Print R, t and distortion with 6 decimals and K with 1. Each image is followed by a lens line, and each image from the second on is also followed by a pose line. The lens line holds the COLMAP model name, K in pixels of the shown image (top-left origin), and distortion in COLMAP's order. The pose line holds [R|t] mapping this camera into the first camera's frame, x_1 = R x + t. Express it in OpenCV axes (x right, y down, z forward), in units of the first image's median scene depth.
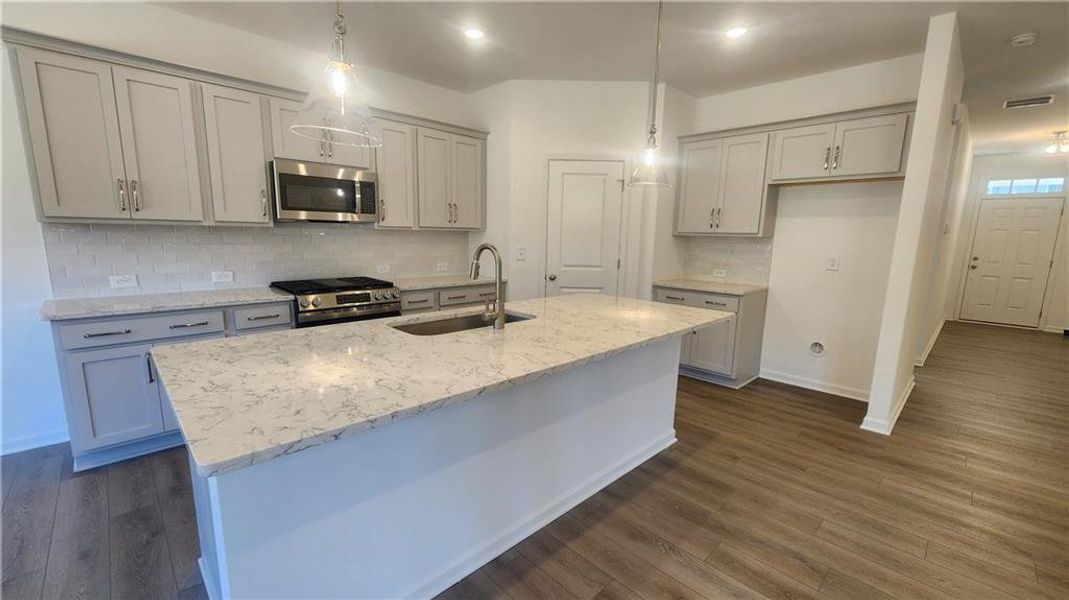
lens RADIAL K [[435.0, 0, 539.5], [0, 435.0, 302.8], [0, 0, 1]] dist [0.000757, 0.000152]
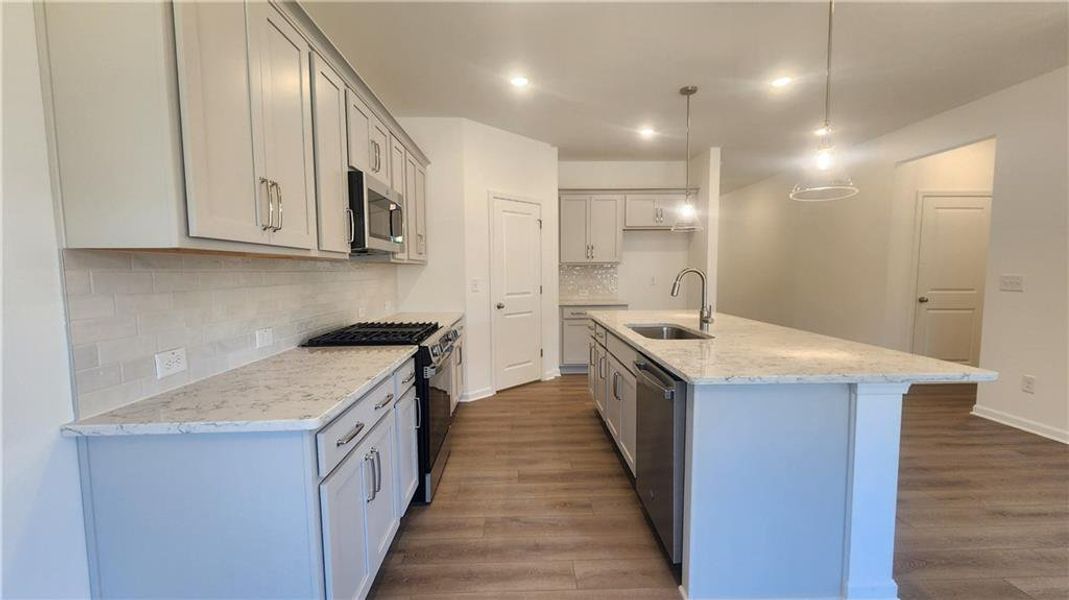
lens RADIAL K [[435.0, 0, 537.1], [0, 435.0, 299.6], [0, 0, 1]] dist [0.000757, 0.000152]
pose [[0.686928, -0.073938, 0.722954, -0.699981], [0.136441, 0.990242, -0.028369, -0.030609], [-0.713802, 0.118128, 0.690313, 0.197392]]
